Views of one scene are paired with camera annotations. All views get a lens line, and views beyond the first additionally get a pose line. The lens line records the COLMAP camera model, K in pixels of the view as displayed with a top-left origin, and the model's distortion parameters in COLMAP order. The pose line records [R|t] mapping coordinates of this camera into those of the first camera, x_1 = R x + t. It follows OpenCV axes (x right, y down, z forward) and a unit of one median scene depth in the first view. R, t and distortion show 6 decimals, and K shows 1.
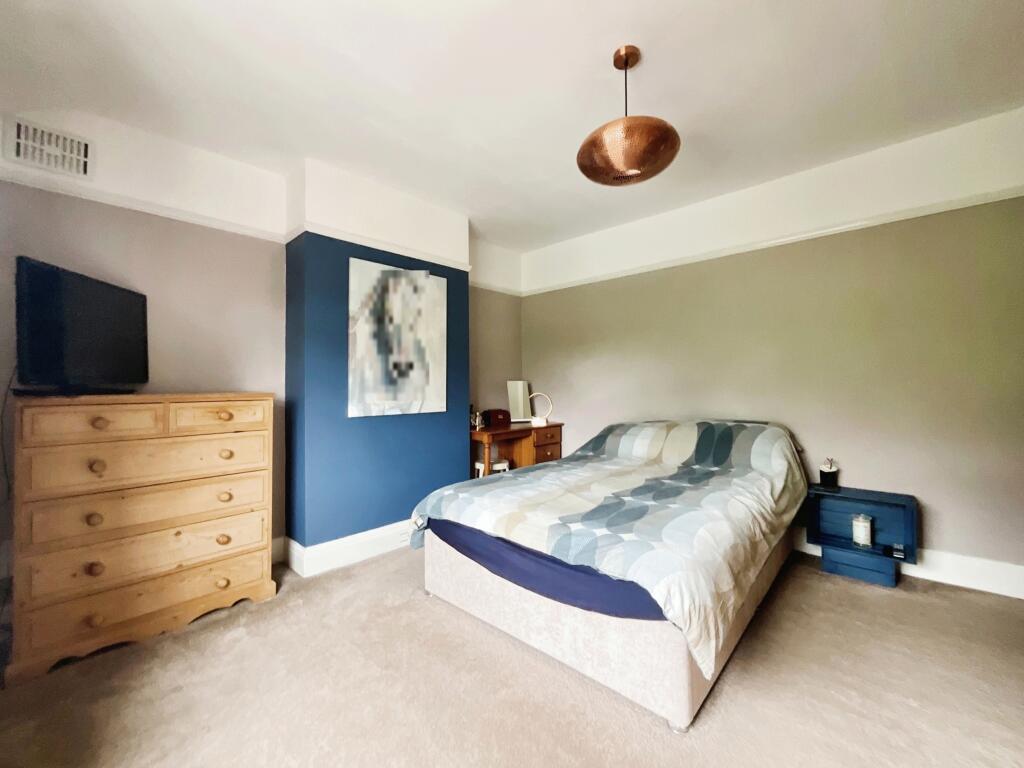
lens RADIAL K [[420.1, 0, 511.1], [0, 420.1, 382.7], [0, 0, 1]] dist [-0.000952, -0.000181]
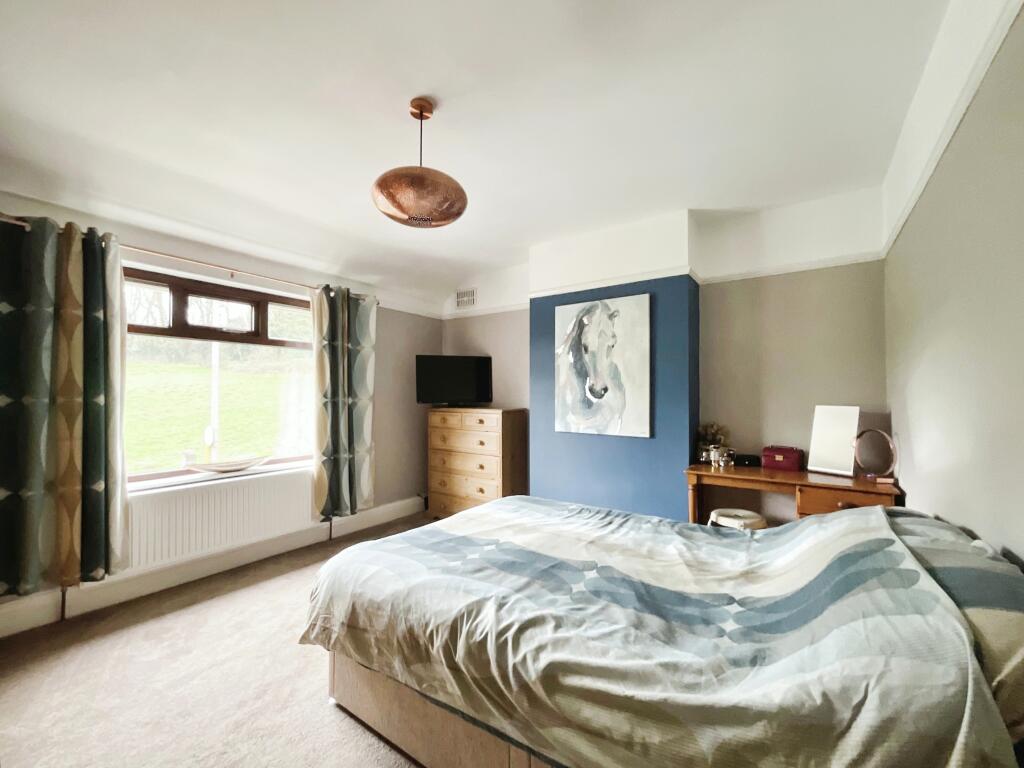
lens RADIAL K [[420.1, 0, 512.8], [0, 420.1, 387.6], [0, 0, 1]] dist [-0.000952, -0.000181]
pose [[0.127304, -0.013933, -0.991766, 0.820066], [-0.003873, 0.999887, -0.014544, -0.029623], [0.991856, 0.005692, 0.127236, 0.665937]]
